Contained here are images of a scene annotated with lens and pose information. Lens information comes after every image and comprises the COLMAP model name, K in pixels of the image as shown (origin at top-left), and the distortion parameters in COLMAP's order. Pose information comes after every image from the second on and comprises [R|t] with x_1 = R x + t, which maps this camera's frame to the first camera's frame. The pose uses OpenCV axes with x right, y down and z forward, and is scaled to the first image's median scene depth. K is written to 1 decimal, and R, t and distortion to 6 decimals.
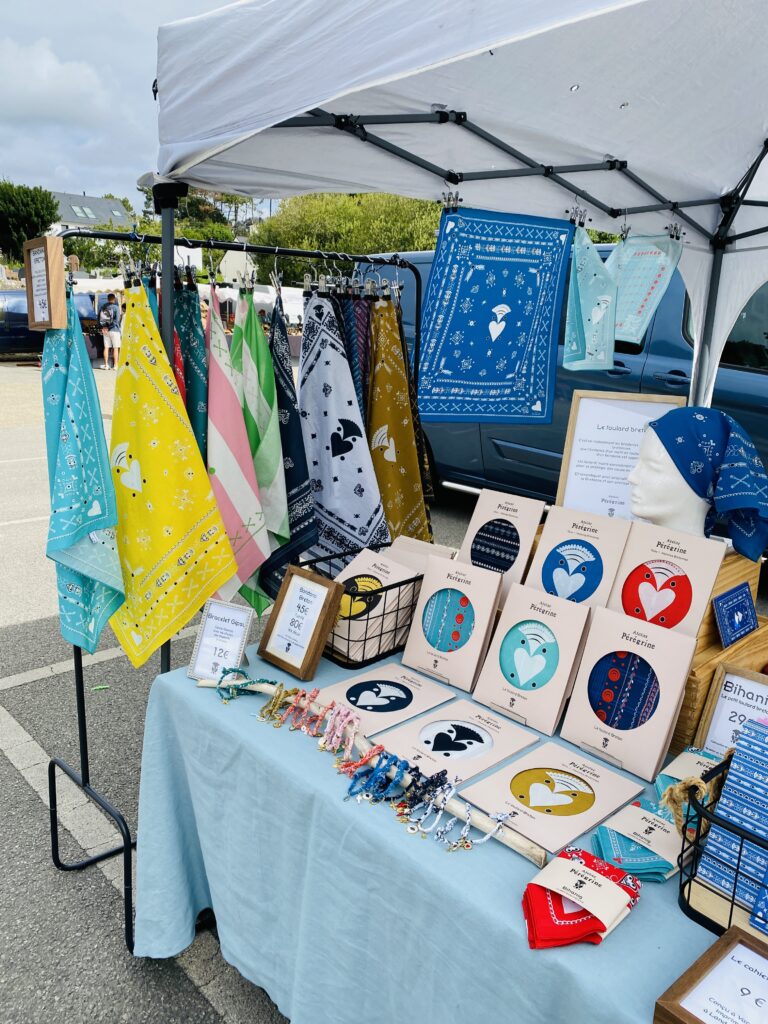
lens RADIAL K [[777.5, 0, 382.6], [0, 777.5, 500.5], [0, 0, 1]] dist [0.009447, -0.003422]
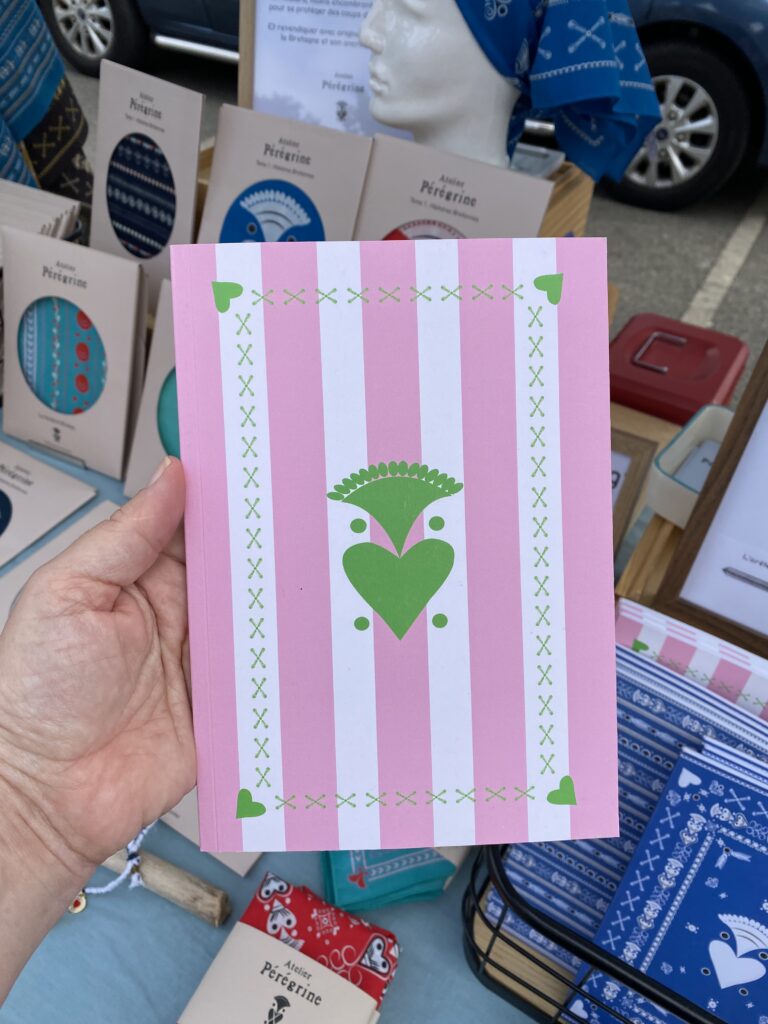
lens RADIAL K [[781.2, 0, 406.0], [0, 781.2, 498.0], [0, 0, 1]] dist [0.003529, 0.002679]
pose [[0.953909, -0.182793, 0.238002, 0.180291], [0.043142, 0.868376, 0.494026, -0.018687], [-0.296980, -0.460988, 0.836237, 0.473639]]
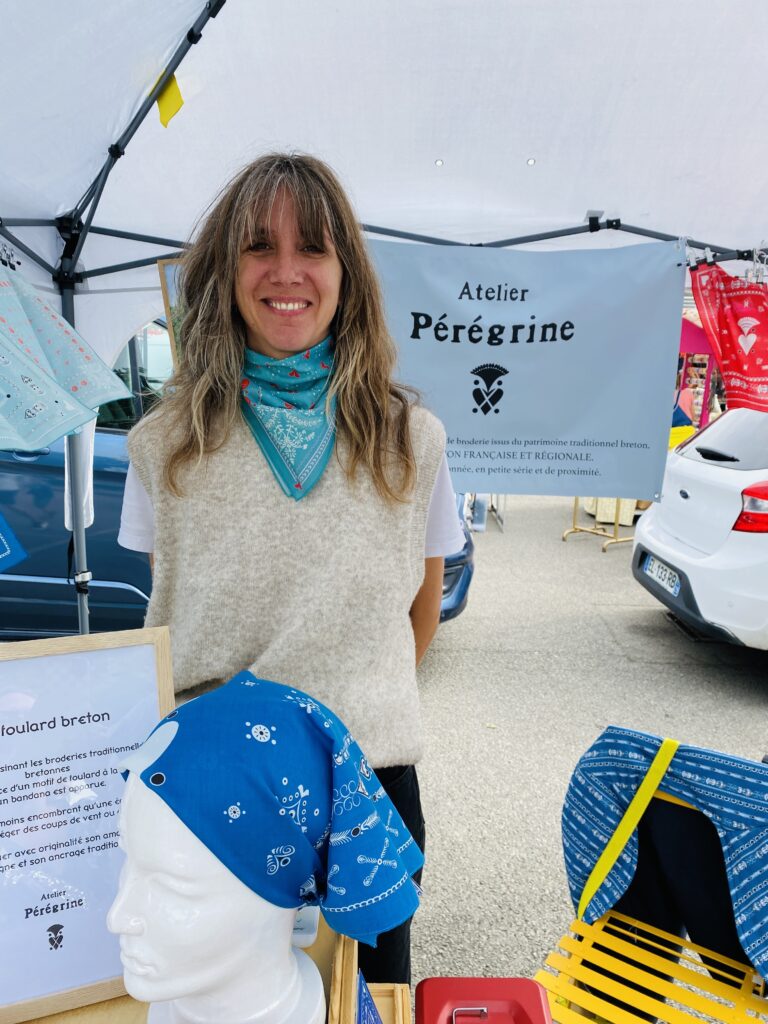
lens RADIAL K [[778.8, 0, 395.4], [0, 778.8, 515.7], [0, 0, 1]] dist [-0.000108, 0.002493]
pose [[0.676923, -0.158069, 0.718881, 0.171152], [0.169262, 0.983924, 0.056964, -0.223319], [-0.716328, 0.083119, 0.692795, 0.630575]]
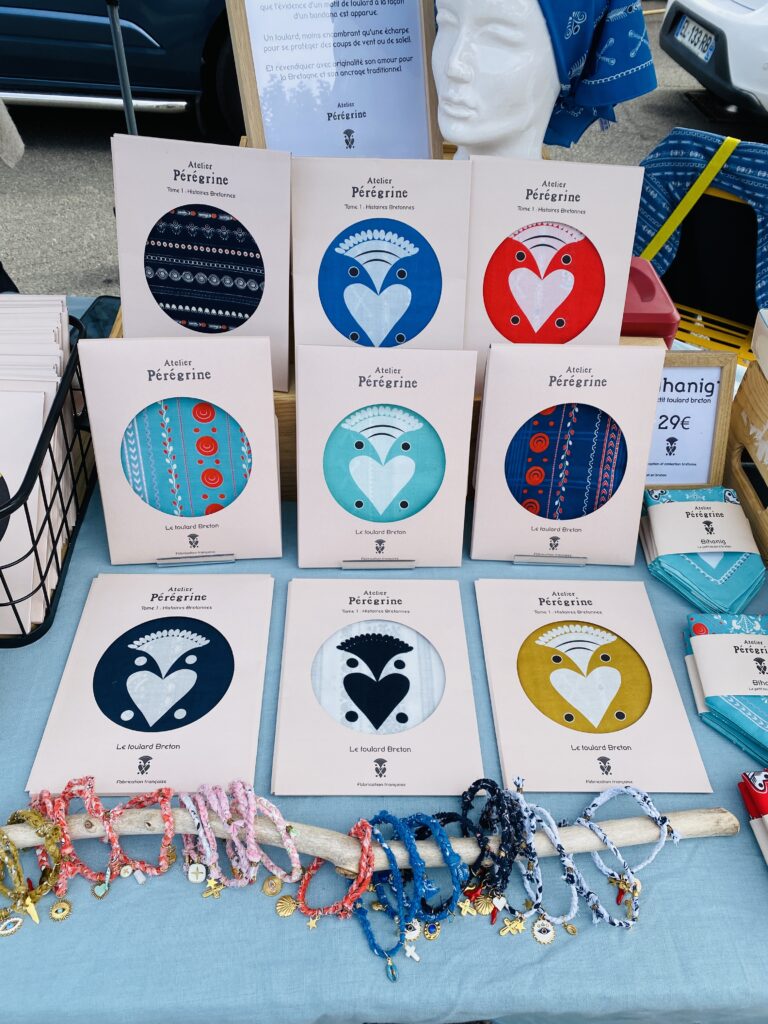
lens RADIAL K [[777.5, 0, 382.6], [0, 777.5, 500.5], [0, 0, 1]] dist [0.009447, -0.003422]
pose [[0.652138, -0.513020, 0.558146, -0.136443], [0.141562, 0.805701, 0.575158, -0.100593], [-0.744766, -0.296070, 0.598052, 0.657200]]
